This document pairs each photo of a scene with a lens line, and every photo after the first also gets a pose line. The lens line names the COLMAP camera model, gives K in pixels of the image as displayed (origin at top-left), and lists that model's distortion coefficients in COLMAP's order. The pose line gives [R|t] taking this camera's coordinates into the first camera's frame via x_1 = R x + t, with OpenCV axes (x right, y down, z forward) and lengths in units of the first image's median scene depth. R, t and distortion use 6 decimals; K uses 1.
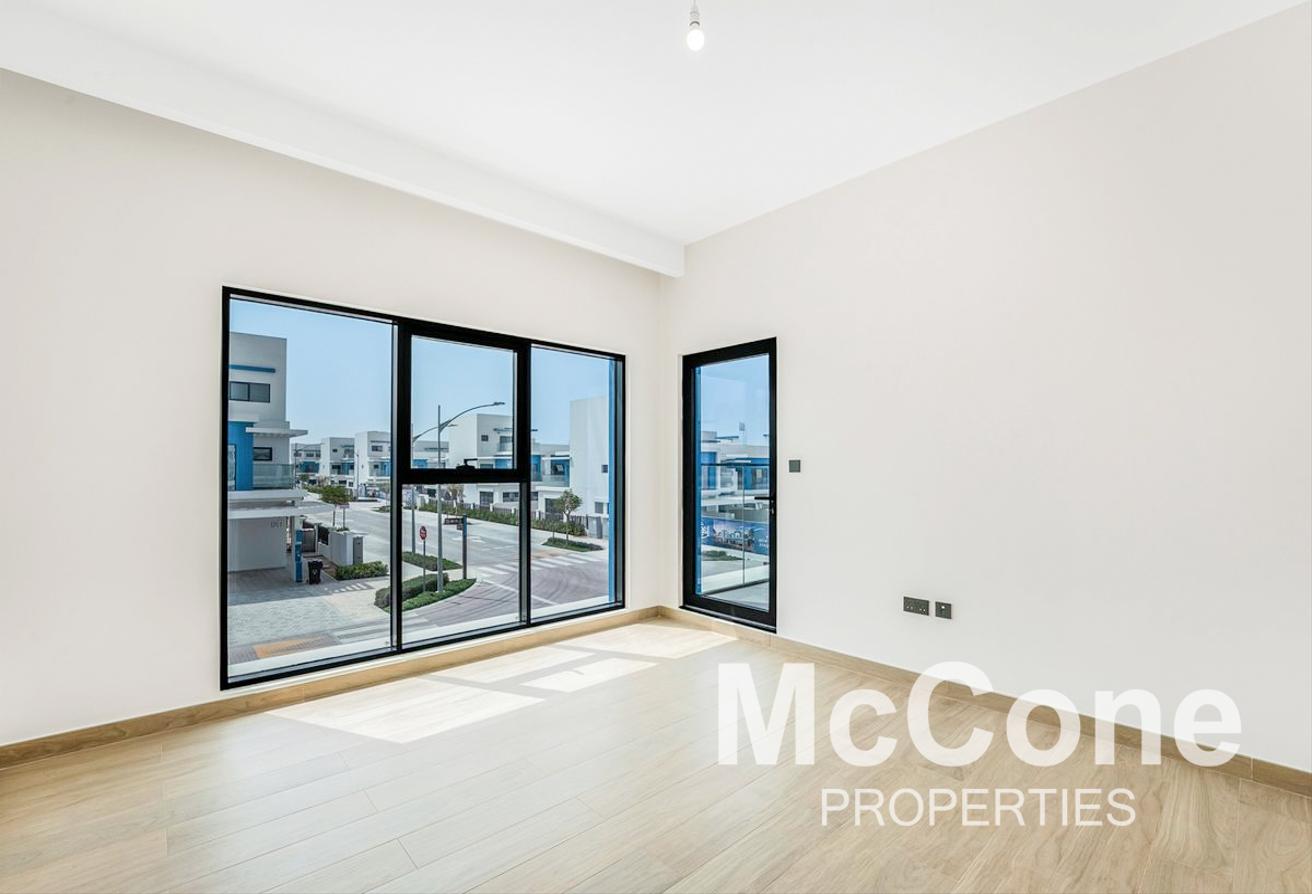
lens RADIAL K [[563.1, 0, 640.0], [0, 563.1, 464.6], [0, 0, 1]] dist [-0.008594, 0.000242]
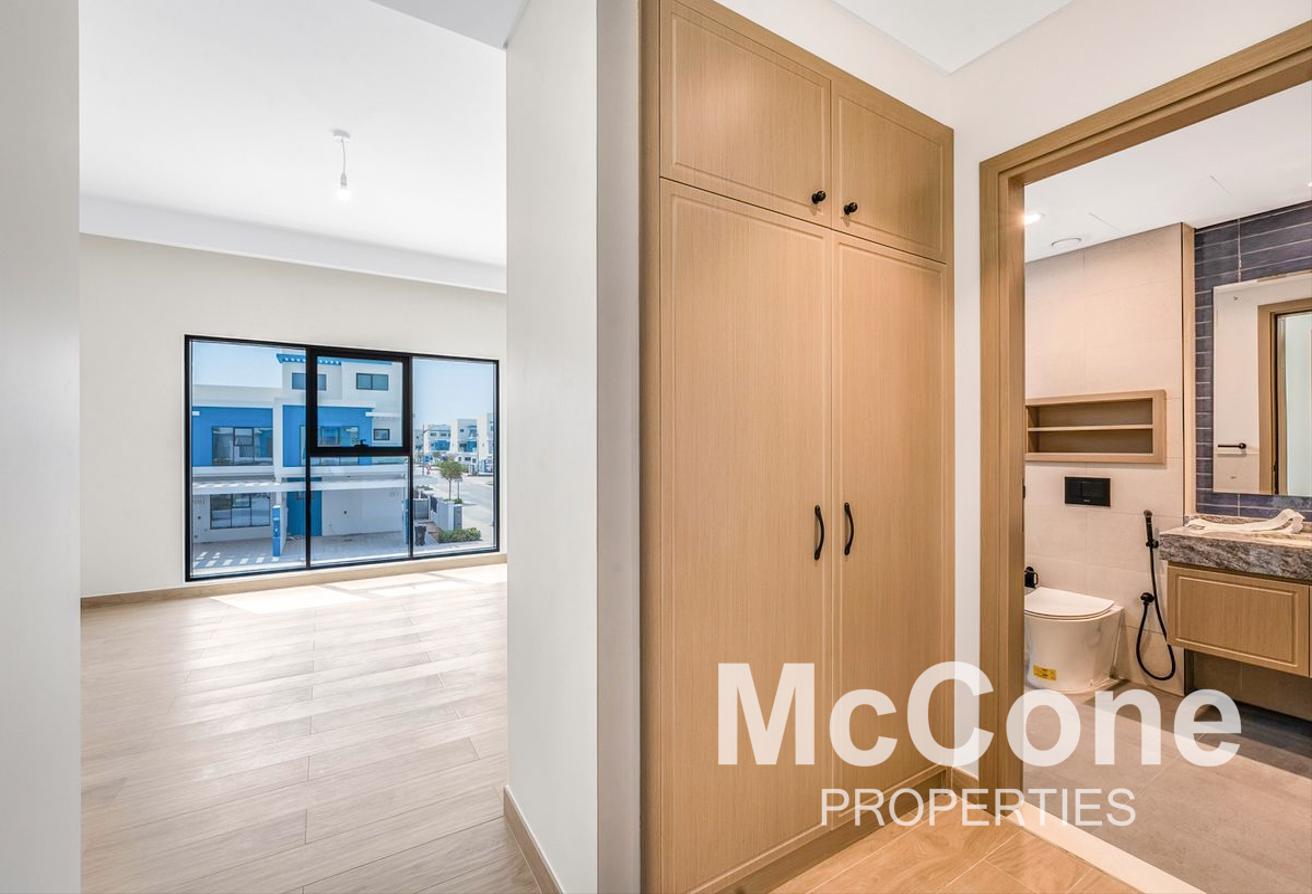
lens RADIAL K [[563.1, 0, 658.5], [0, 563.1, 451.2], [0, 0, 1]] dist [-0.008594, 0.000242]
pose [[0.981691, -0.003409, -0.190451, 0.150921], [0.006768, 0.999833, 0.016989, -0.000070], [0.190361, -0.017966, 0.981550, -0.055999]]
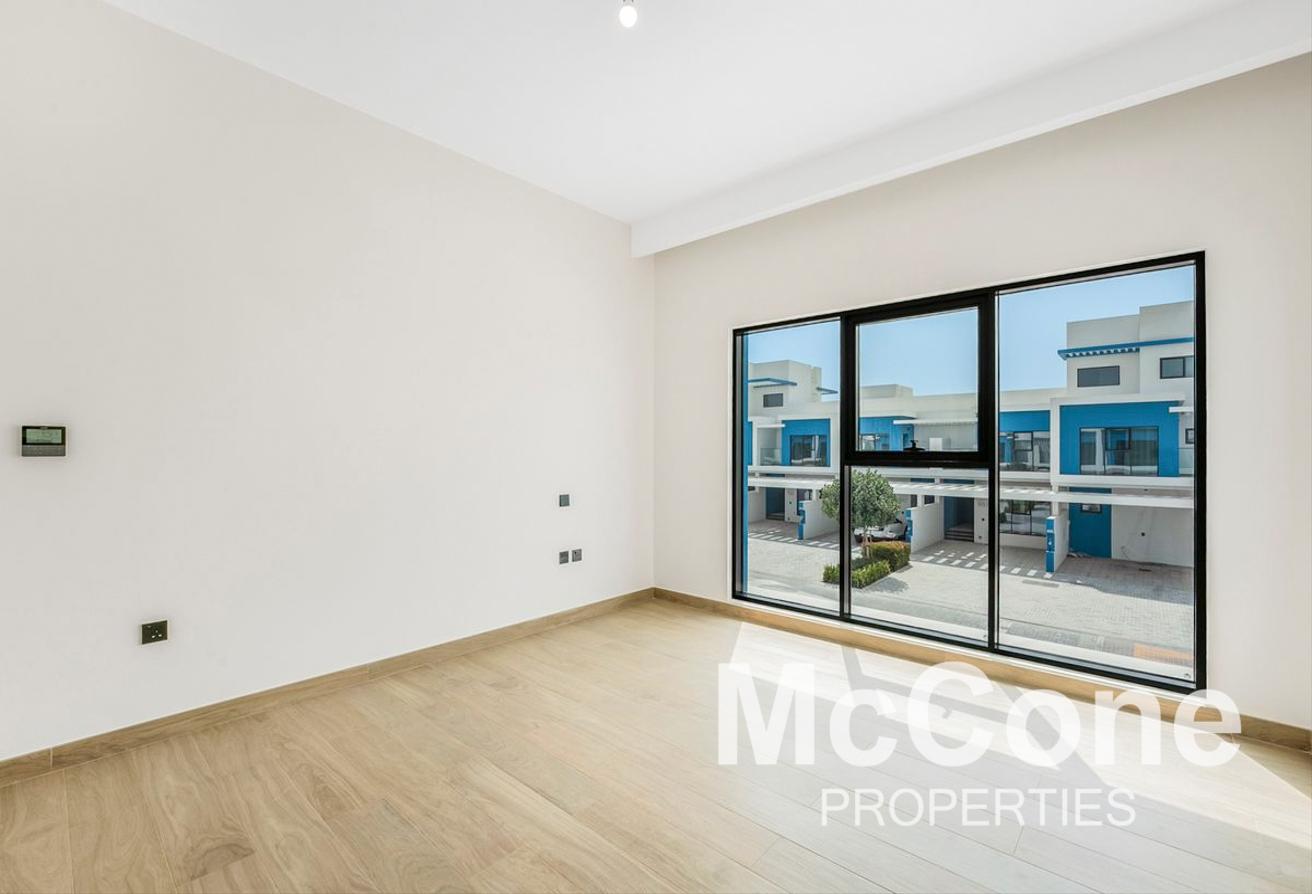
lens RADIAL K [[563.1, 0, 667.8], [0, 563.1, 450.8], [0, 0, 1]] dist [-0.008594, 0.000242]
pose [[0.113316, -0.006501, -0.993538, 0.120527], [0.009660, 0.999939, -0.005442, 0.001661], [0.993512, -0.008981, 0.113372, 0.105271]]
